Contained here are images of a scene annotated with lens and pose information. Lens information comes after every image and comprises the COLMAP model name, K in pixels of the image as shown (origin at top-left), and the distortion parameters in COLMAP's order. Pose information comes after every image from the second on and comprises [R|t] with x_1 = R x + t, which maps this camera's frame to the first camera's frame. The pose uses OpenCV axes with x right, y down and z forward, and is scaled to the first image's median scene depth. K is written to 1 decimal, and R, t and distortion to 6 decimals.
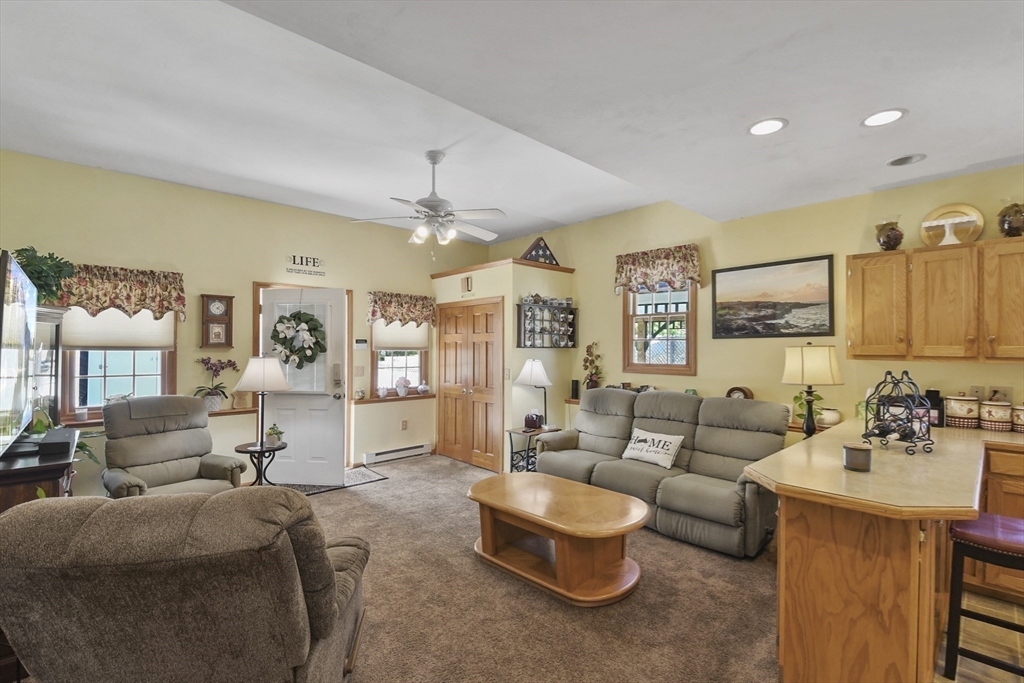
lens RADIAL K [[450.3, 0, 506.0], [0, 450.3, 338.1], [0, 0, 1]] dist [-0.009503, -0.001064]
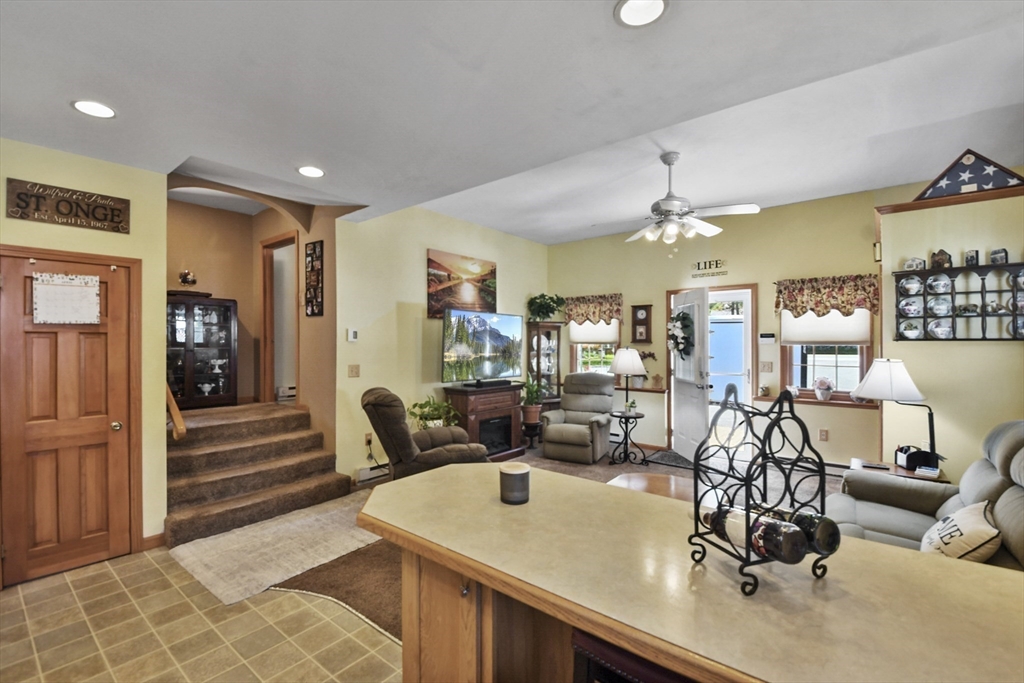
lens RADIAL K [[450.3, 0, 506.8], [0, 450.3, 348.2], [0, 0, 1]] dist [-0.009503, -0.001064]
pose [[0.133742, 0.008080, -0.990983, 0.640951], [0.026336, 0.999585, 0.011704, 0.010212], [0.990666, -0.027664, 0.133473, 0.375116]]
